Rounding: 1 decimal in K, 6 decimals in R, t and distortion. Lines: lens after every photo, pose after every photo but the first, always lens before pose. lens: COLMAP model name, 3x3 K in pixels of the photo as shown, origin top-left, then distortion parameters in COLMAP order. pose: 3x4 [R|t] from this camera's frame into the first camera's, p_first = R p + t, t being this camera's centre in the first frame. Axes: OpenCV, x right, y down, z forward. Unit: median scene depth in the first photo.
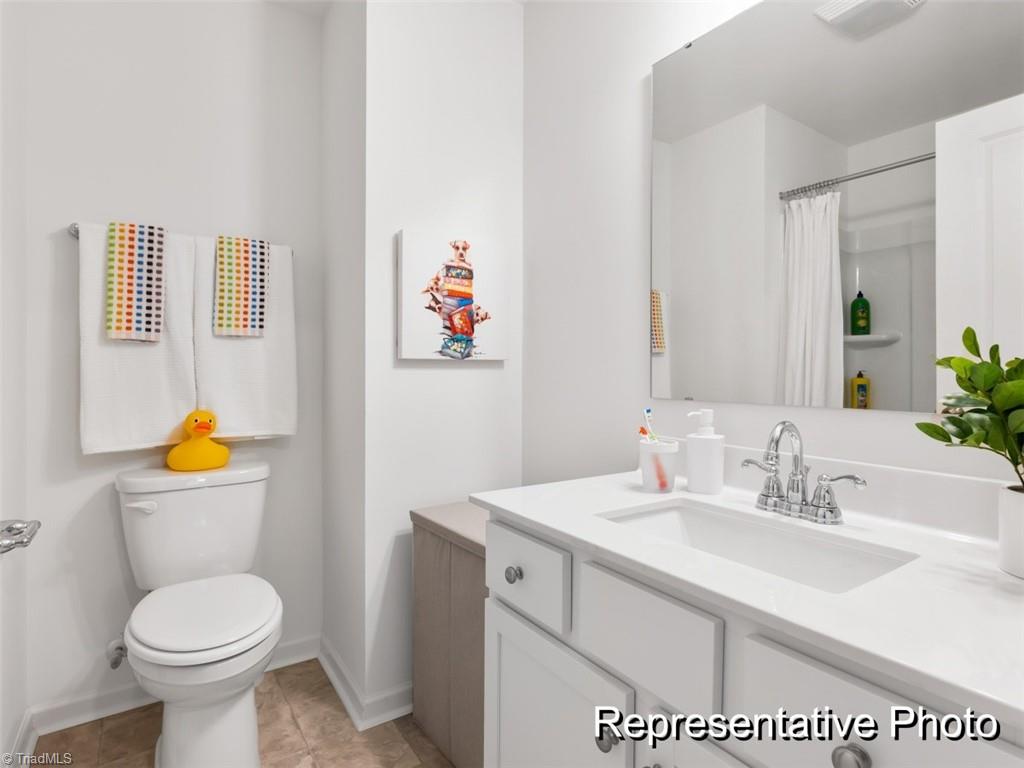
lens RADIAL K [[531.3, 0, 512.0], [0, 531.3, 384.0], [0, 0, 1]] dist [-0.002335, -0.000423]
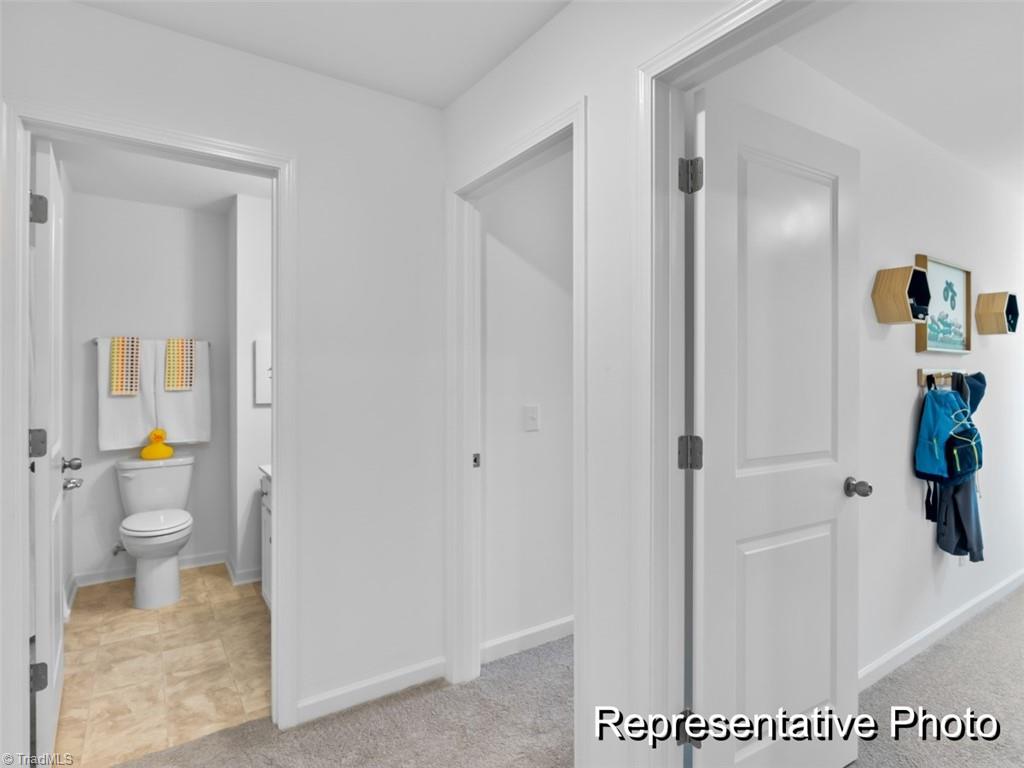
lens RADIAL K [[540.9, 0, 512.0], [0, 540.9, 384.0], [0, 0, 1]] dist [0.000579, 0.000199]
pose [[0.999938, -0.003561, -0.010590, 0.782578], [0.003545, 0.999993, -0.001517, -0.114726], [0.010595, 0.001479, 0.999943, -1.040994]]
